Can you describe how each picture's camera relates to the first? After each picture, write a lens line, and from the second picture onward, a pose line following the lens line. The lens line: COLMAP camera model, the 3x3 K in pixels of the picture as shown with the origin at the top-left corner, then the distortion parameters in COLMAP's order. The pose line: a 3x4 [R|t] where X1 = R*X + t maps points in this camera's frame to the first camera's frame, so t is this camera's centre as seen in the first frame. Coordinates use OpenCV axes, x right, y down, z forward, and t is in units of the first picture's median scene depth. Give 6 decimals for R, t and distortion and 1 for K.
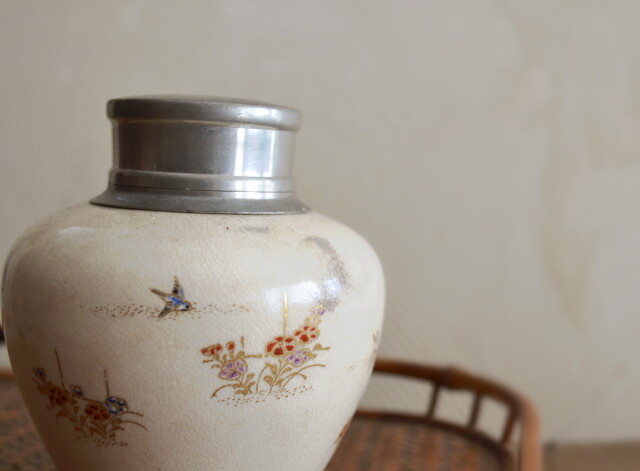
lens RADIAL K [[885.9, 0, 320.5], [0, 885.9, 260.2], [0, 0, 1]] dist [0.022125, 0.030187]
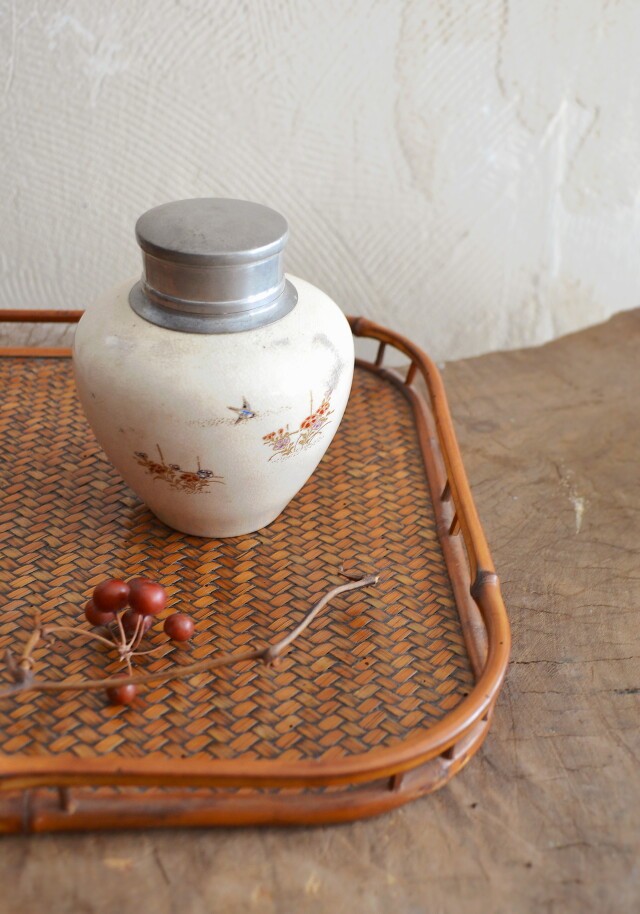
lens RADIAL K [[1021.2, 0, 320.0], [0, 1021.2, 457.0], [0, 0, 1]] dist [-0.058896, 0.010443]
pose [[0.966988, -0.150776, 0.205427, -0.387408], [0.035371, 0.877777, 0.477761, -0.669461], [-0.252354, -0.454723, 0.854133, -0.499499]]
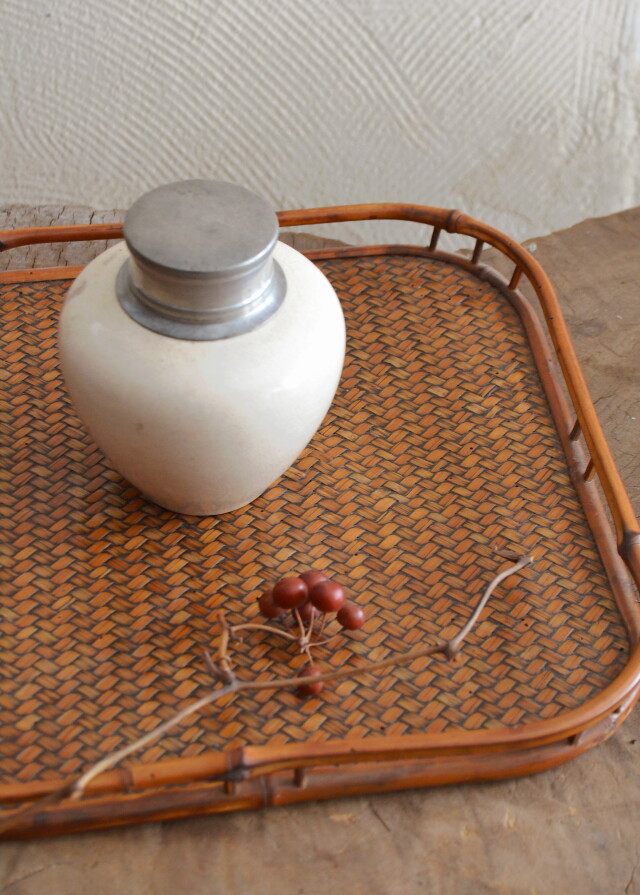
lens RADIAL K [[1712.7, 0, 224.8], [0, 1712.7, 447.8], [0, 0, 1]] dist [-0.234321, 0.443667]
pose [[0.947935, -0.253398, 0.192895, -1.006646], [0.071770, 0.760105, 0.645825, -1.746423], [-0.310271, -0.598356, 0.738717, -1.080023]]
